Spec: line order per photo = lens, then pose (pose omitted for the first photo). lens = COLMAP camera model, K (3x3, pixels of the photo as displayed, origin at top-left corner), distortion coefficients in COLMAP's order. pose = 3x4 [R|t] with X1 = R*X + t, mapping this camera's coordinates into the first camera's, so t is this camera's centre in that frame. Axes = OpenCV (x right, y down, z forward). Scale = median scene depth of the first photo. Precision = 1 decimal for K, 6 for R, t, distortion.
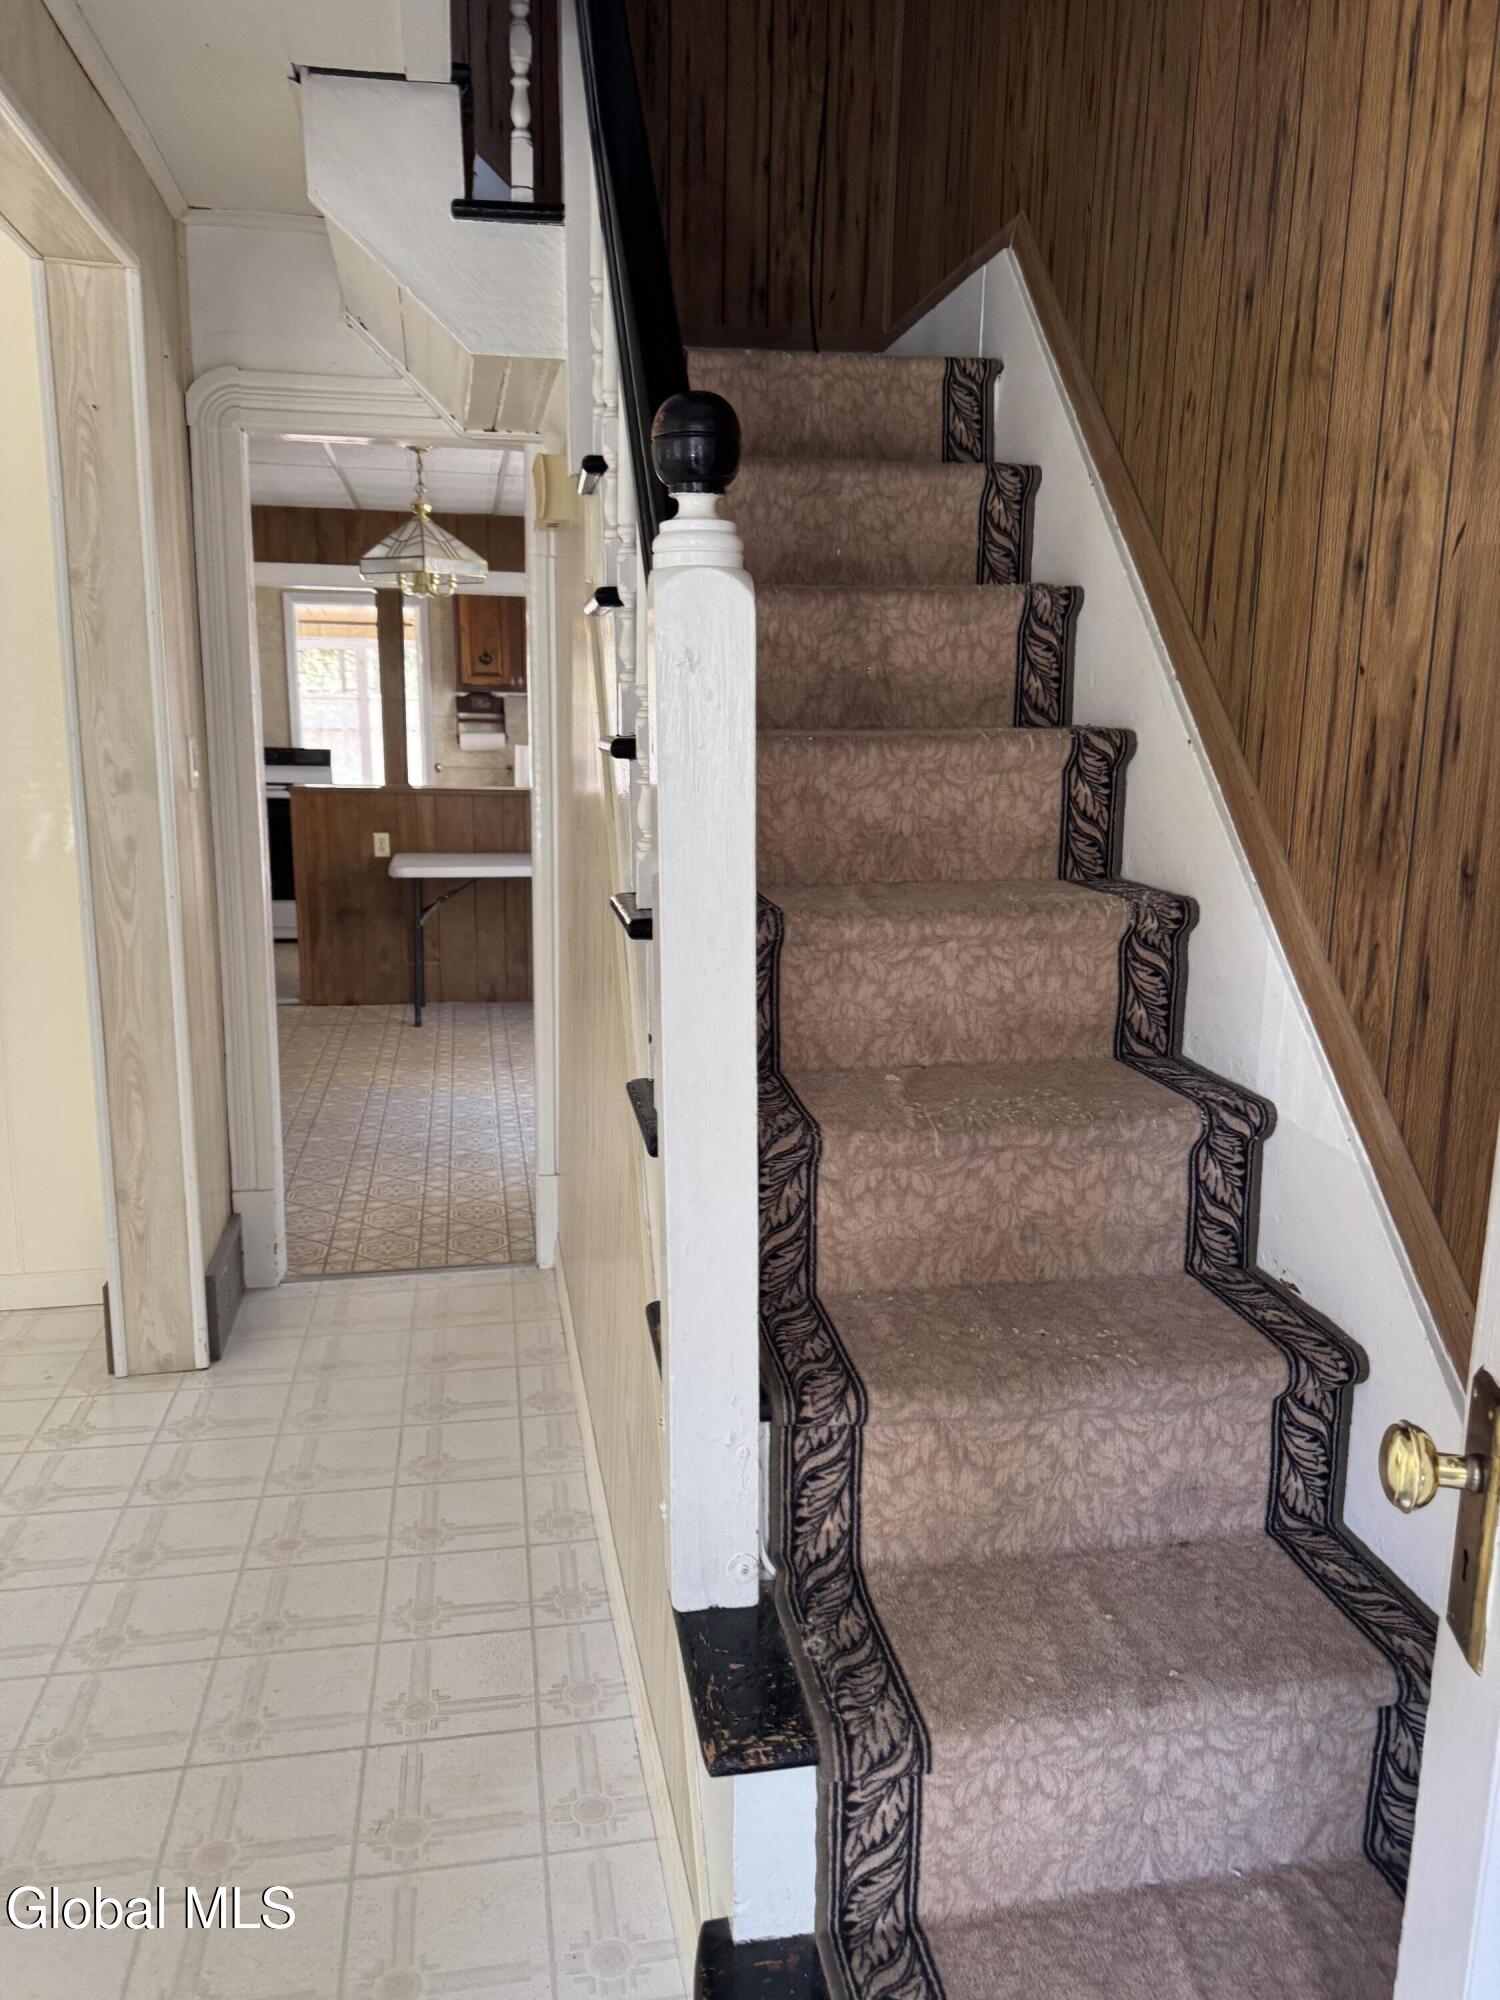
lens RADIAL K [[1423.2, 0, 747.2], [0, 1423.2, 998.5], [0, 0, 1]] dist [0.052266, 0.000900]
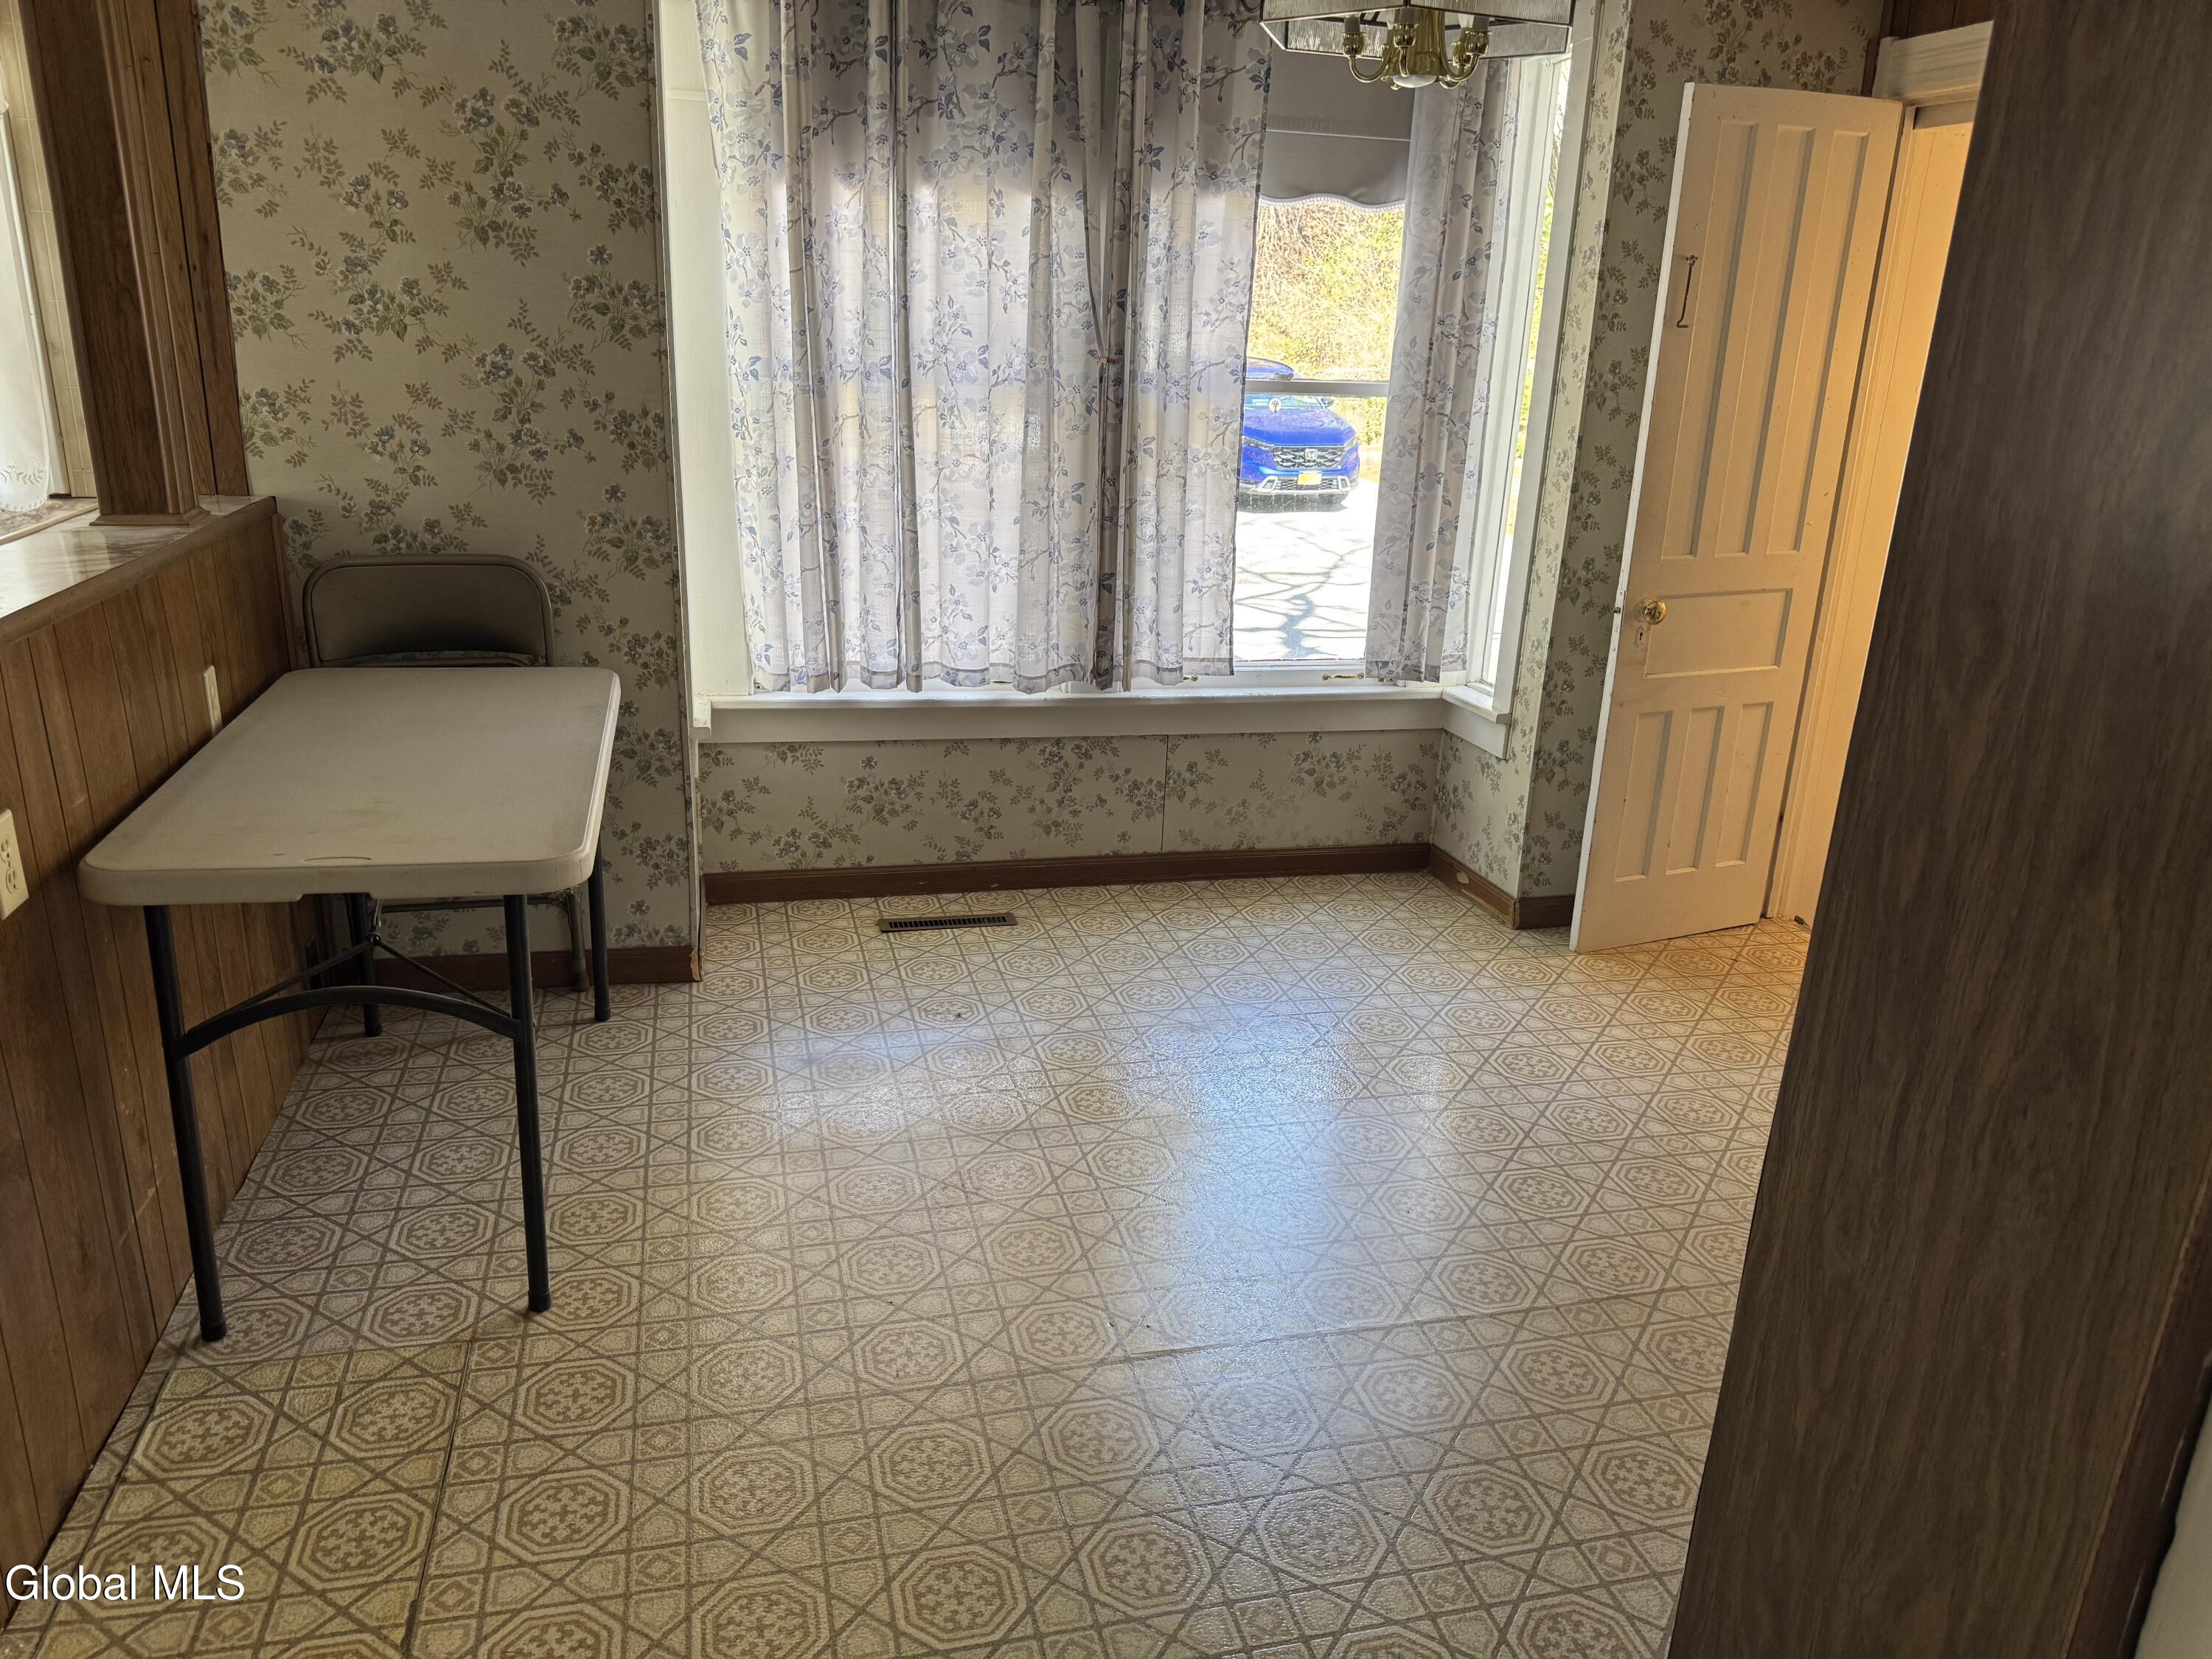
lens RADIAL K [[1574.1, 0, 1104.2], [0, 1574.1, 828.0], [0, 0, 1]] dist [0.052266, 0.000900]
pose [[-0.070576, -0.322984, 0.943769, -0.800548], [0.171206, 0.928166, 0.330447, -0.297067], [-0.982704, 0.184901, -0.010209, 1.182598]]
